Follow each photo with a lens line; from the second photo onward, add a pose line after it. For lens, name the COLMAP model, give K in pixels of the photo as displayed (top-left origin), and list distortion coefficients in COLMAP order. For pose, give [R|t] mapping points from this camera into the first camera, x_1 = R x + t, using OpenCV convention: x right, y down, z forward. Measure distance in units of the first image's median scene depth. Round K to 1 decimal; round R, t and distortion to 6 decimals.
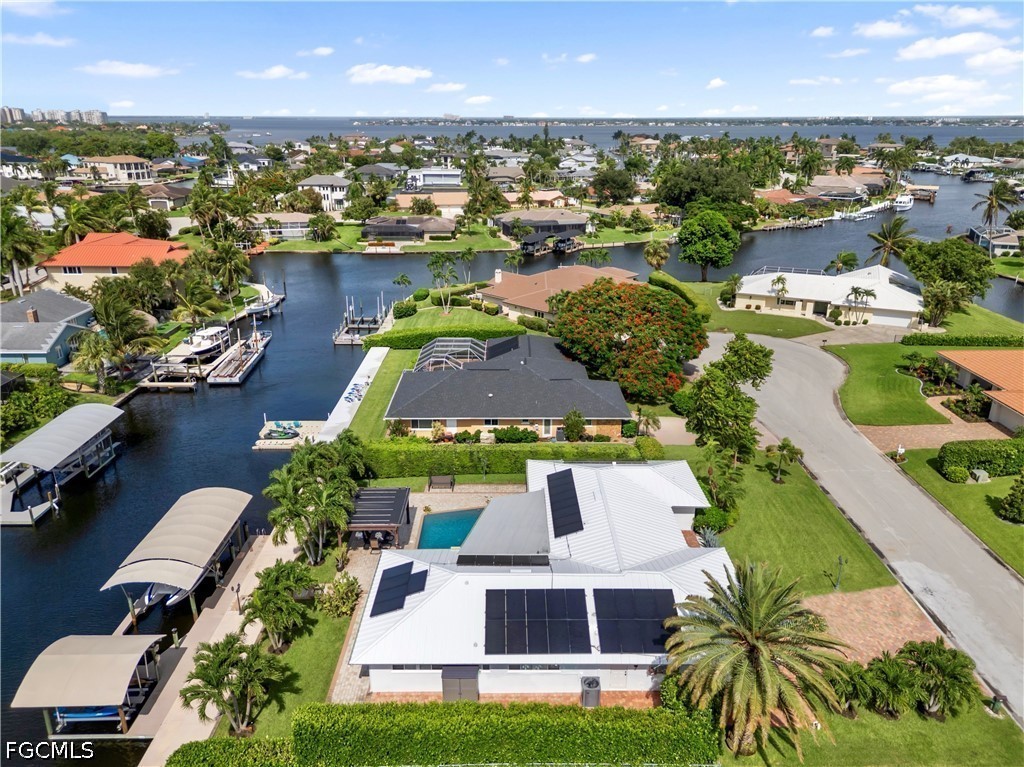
lens RADIAL K [[736.6, 0, 506.3], [0, 736.6, 384.9], [0, 0, 1]] dist [0.105181, -0.129362]
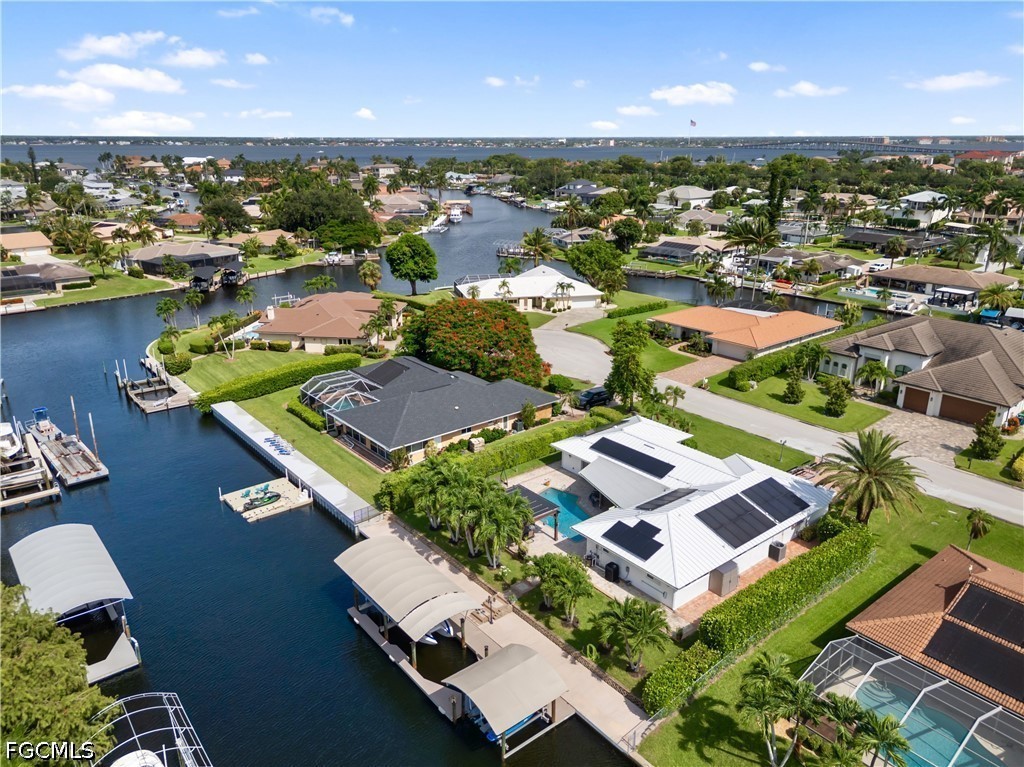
lens RADIAL K [[736.6, 0, 506.3], [0, 736.6, 384.9], [0, 0, 1]] dist [0.105181, -0.129362]
pose [[0.775276, -0.202328, 0.598340, -0.438574], [0.214983, 0.975273, 0.051232, -0.043038], [-0.593910, 0.088914, 0.799603, 0.032563]]
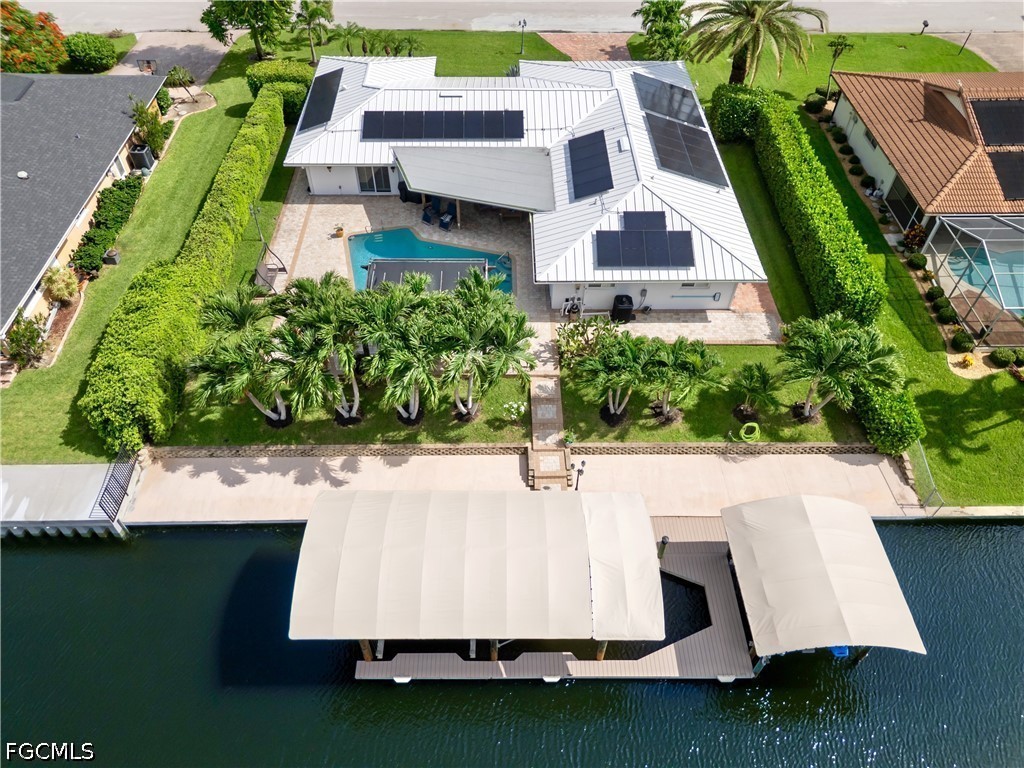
lens RADIAL K [[736.6, 0, 506.3], [0, 736.6, 385.4], [0, 0, 1]] dist [0.105181, -0.129362]
pose [[-0.019320, -0.734328, 0.678520, -0.337334], [0.334434, 0.634808, 0.696544, -0.099306], [-0.942221, 0.240377, 0.233320, 0.415587]]
